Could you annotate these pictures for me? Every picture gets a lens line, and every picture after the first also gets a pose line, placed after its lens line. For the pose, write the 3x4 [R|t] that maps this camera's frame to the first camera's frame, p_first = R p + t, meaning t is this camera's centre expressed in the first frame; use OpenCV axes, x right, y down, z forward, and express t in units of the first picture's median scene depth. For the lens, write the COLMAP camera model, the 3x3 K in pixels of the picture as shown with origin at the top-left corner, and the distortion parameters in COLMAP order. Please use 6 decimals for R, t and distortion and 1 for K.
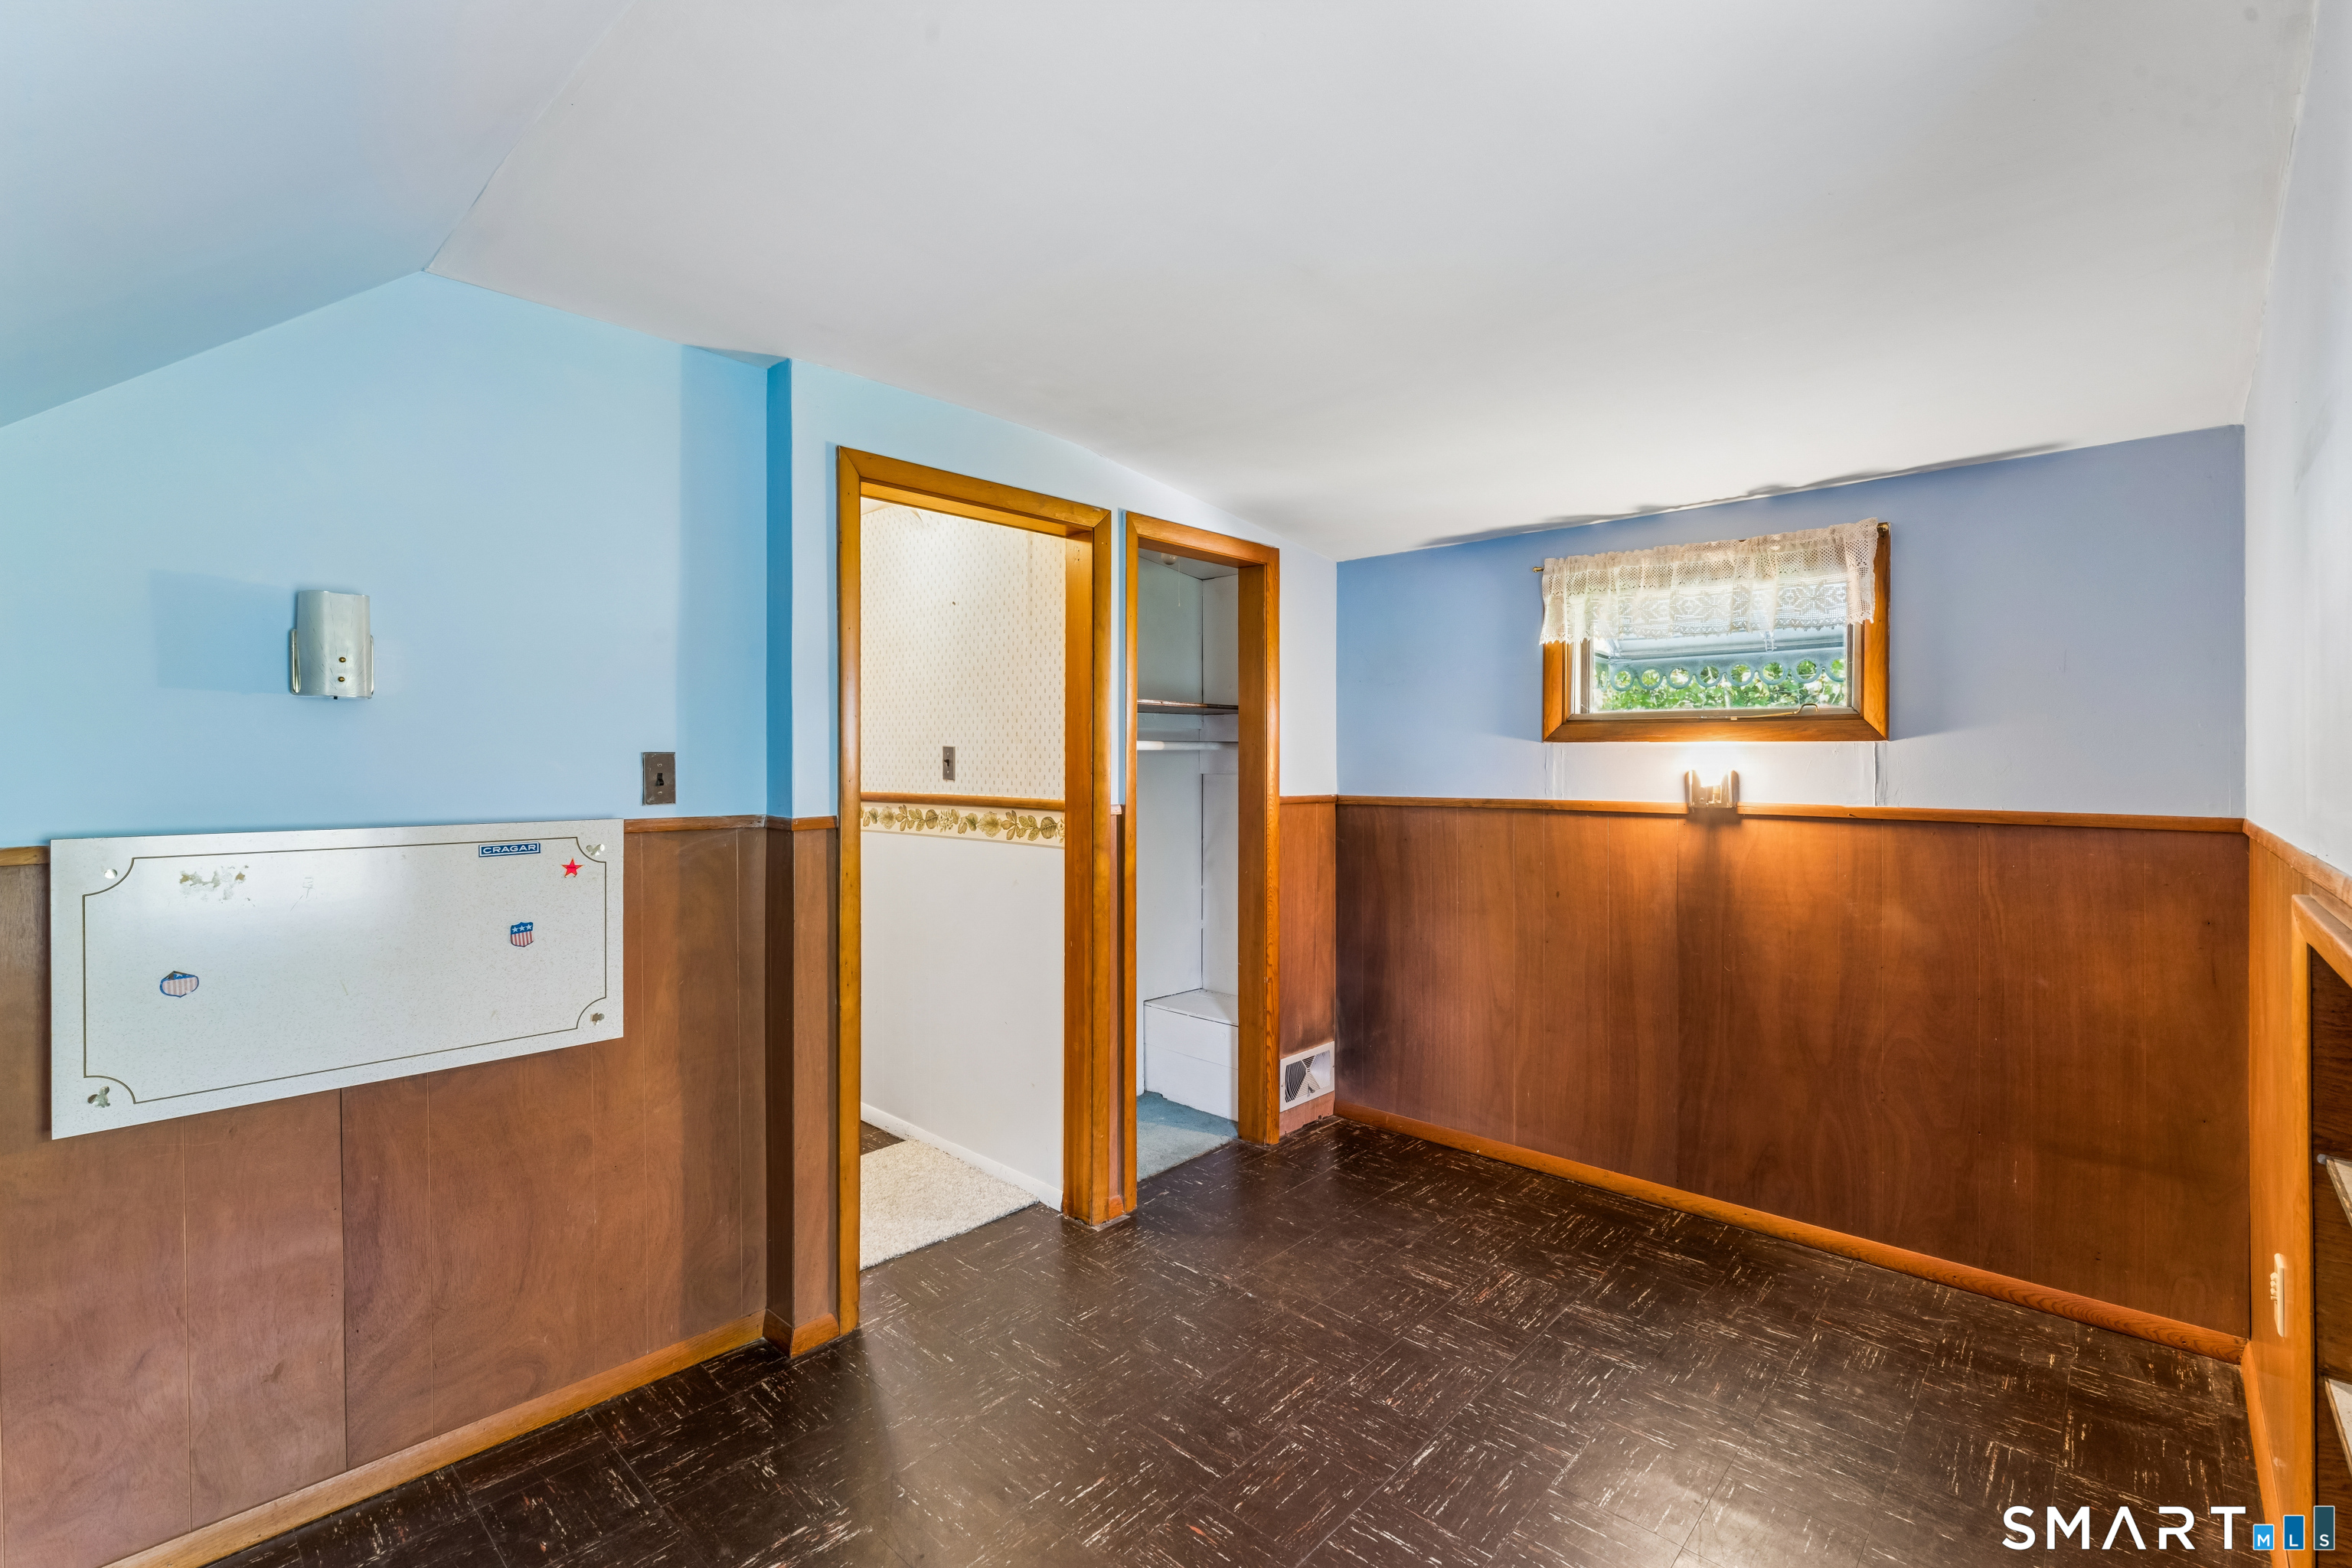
lens RADIAL K [[1040.8, 0, 1177.7], [0, 1040.8, 771.2], [0, 0, 1]] dist [-0.000350, -0.000644]
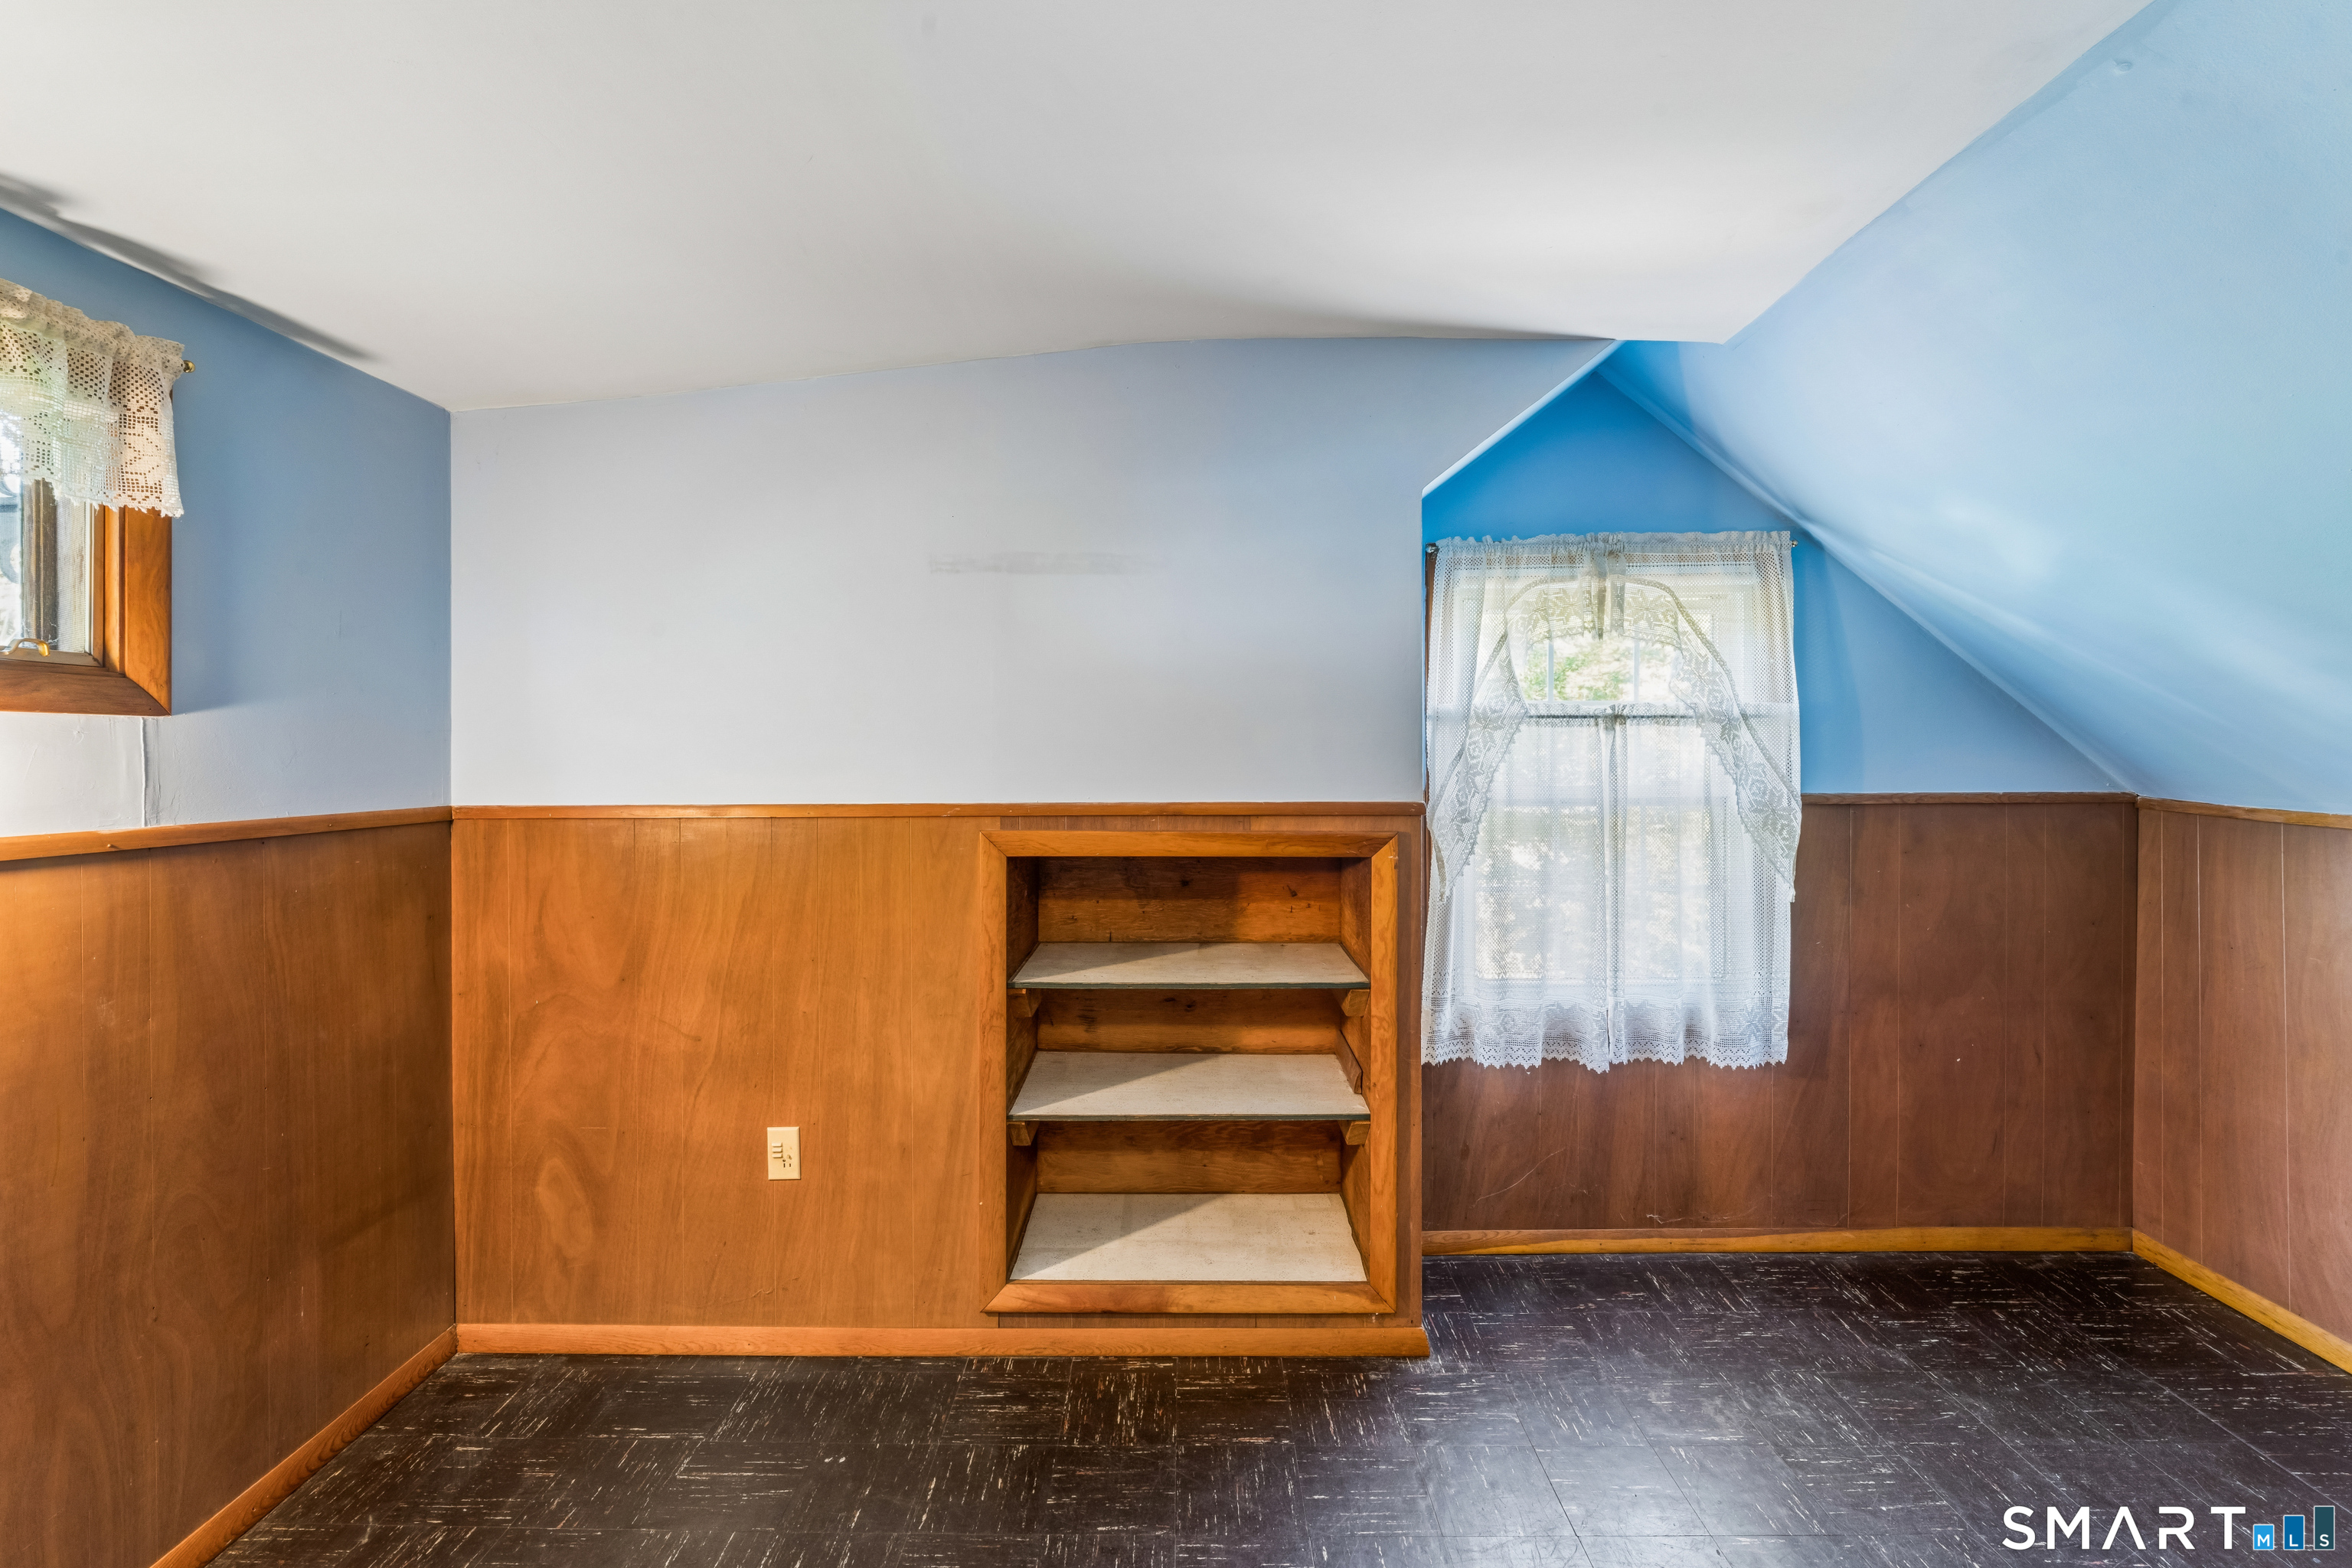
lens RADIAL K [[1040.8, 0, 1185.4], [0, 1040.8, 737.5], [0, 0, 1]] dist [-0.000350, -0.000644]
pose [[-0.685927, 0.008190, 0.727624, -0.186520], [0.008899, 0.999956, -0.002866, -0.011467], [-0.727616, 0.004509, -0.685970, 1.126666]]
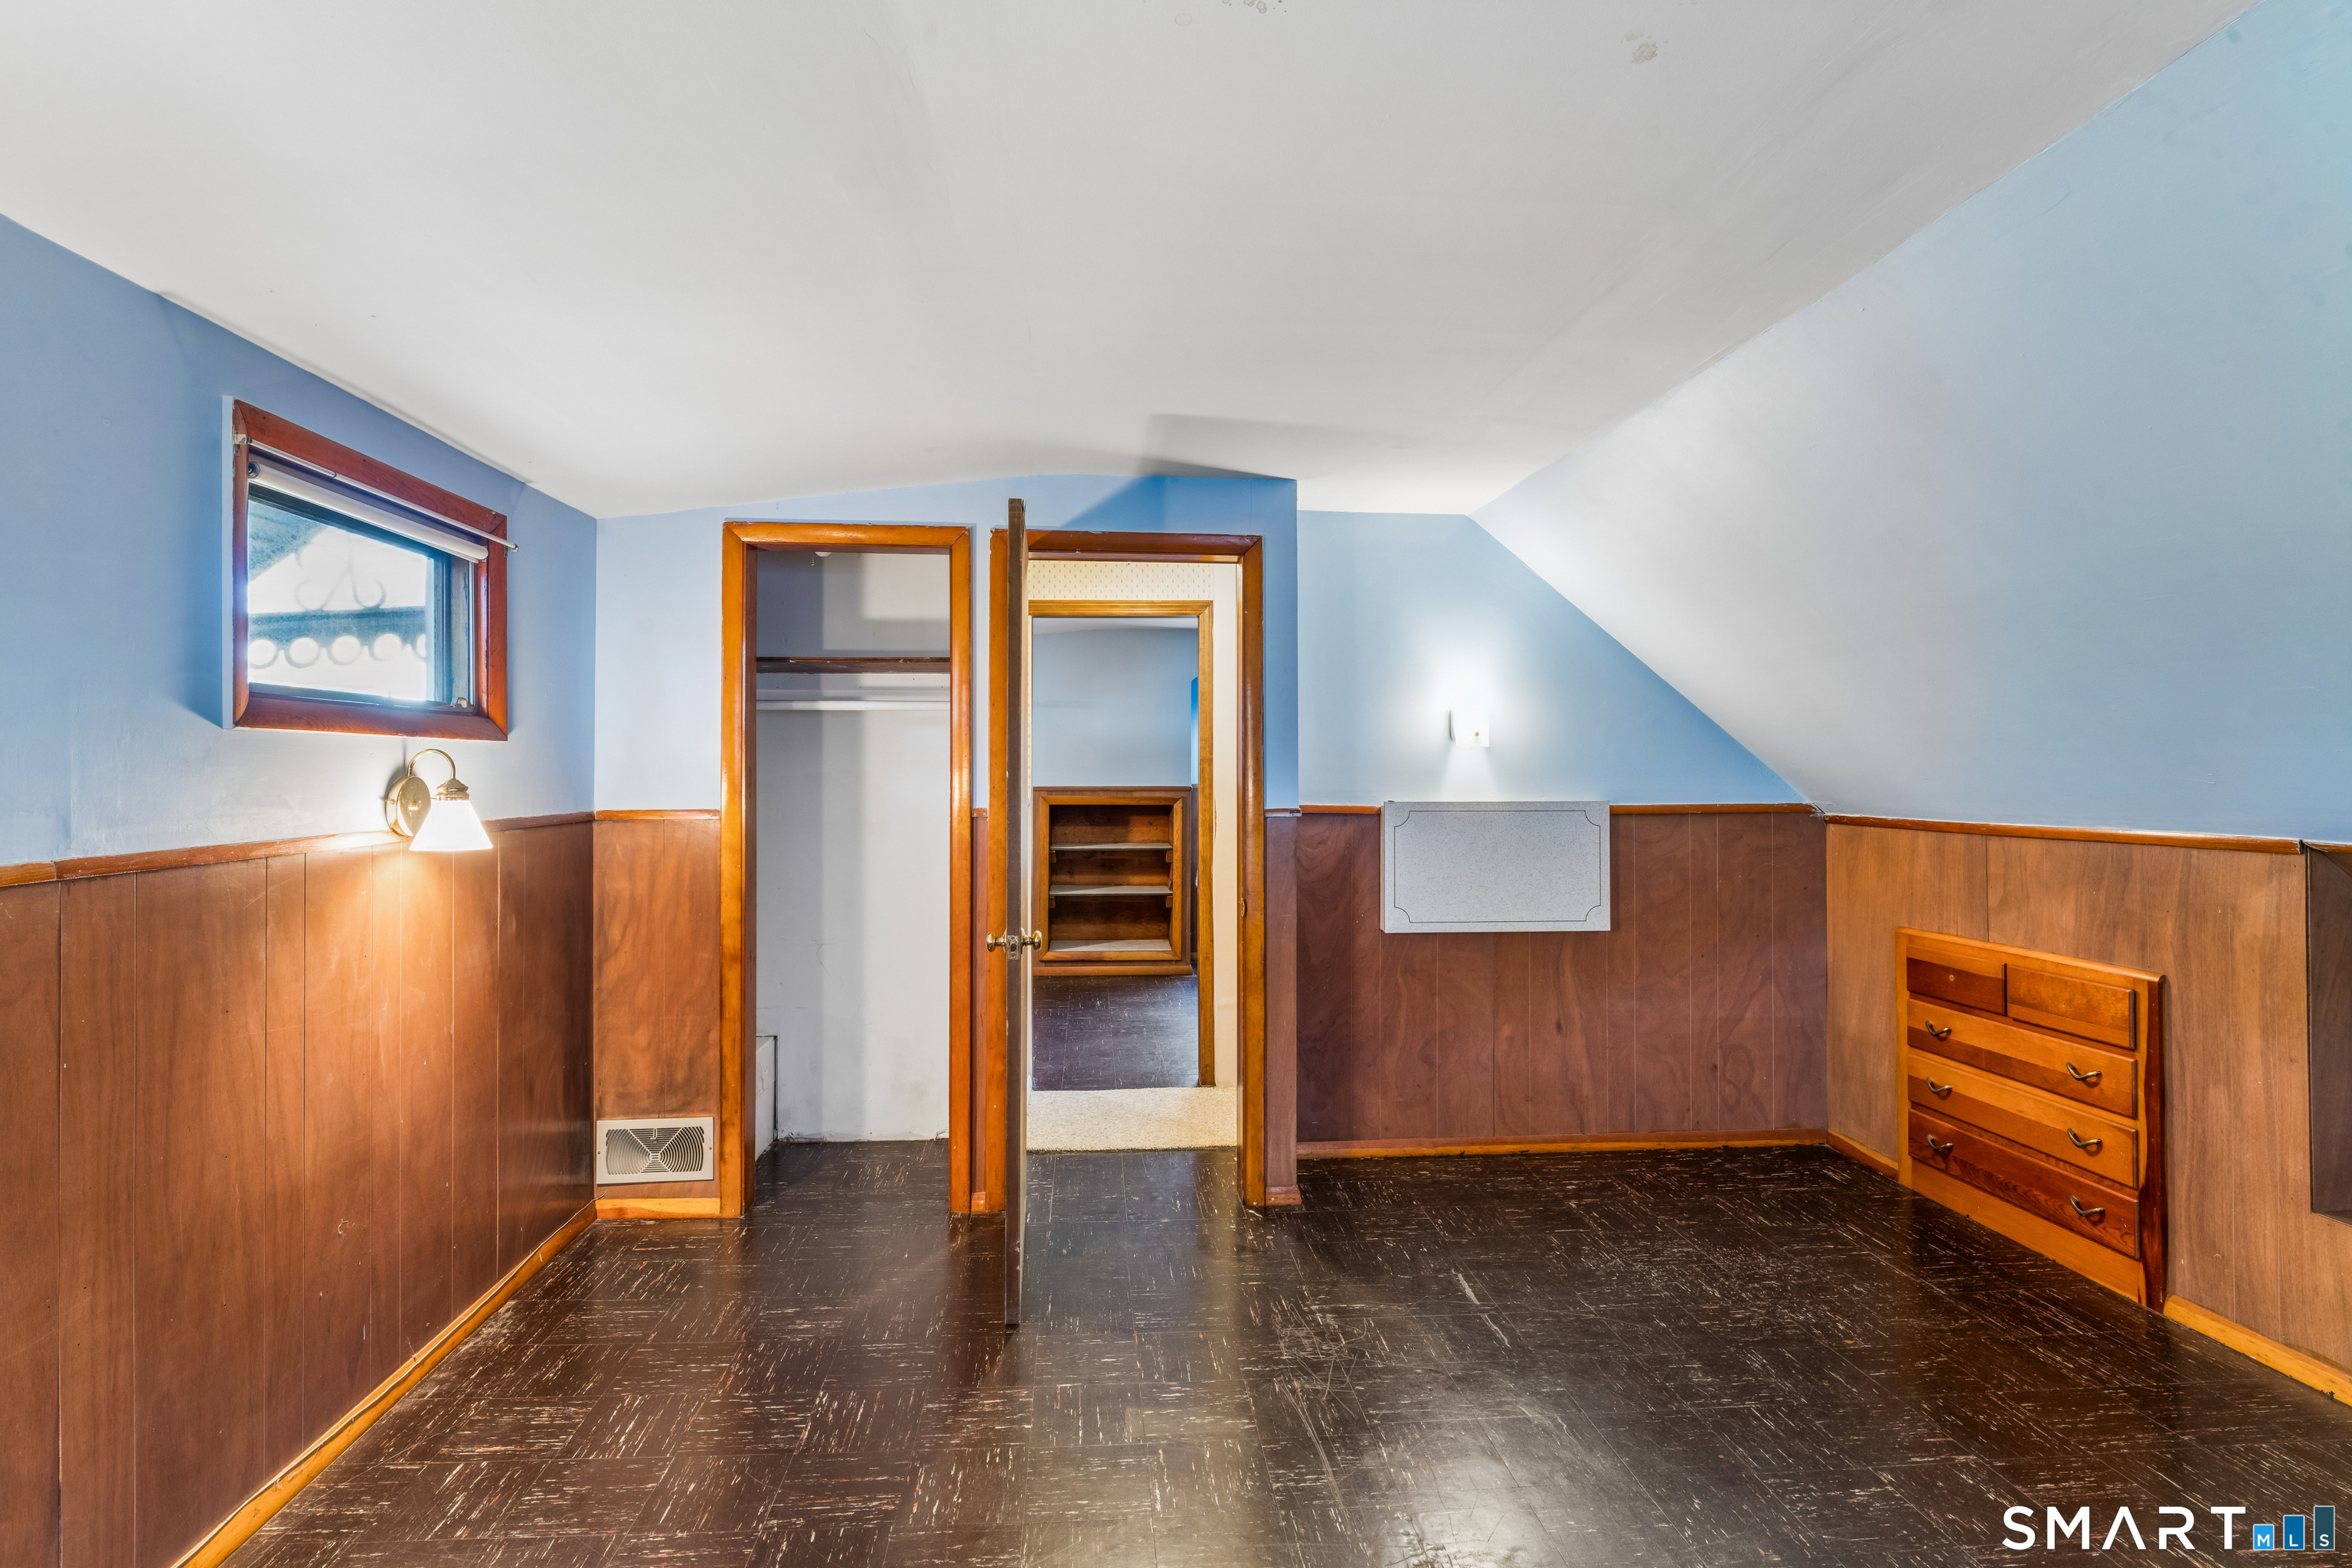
lens RADIAL K [[1167.5, 0, 1169.4], [0, 1167.5, 774.4], [0, 0, 1]] dist [-0.003045, -0.000330]
pose [[-0.739459, -0.015916, 0.673014, -1.783657], [-0.003836, 0.999804, 0.019429, -0.049277], [-0.673191, 0.011785, -0.739375, 2.751898]]
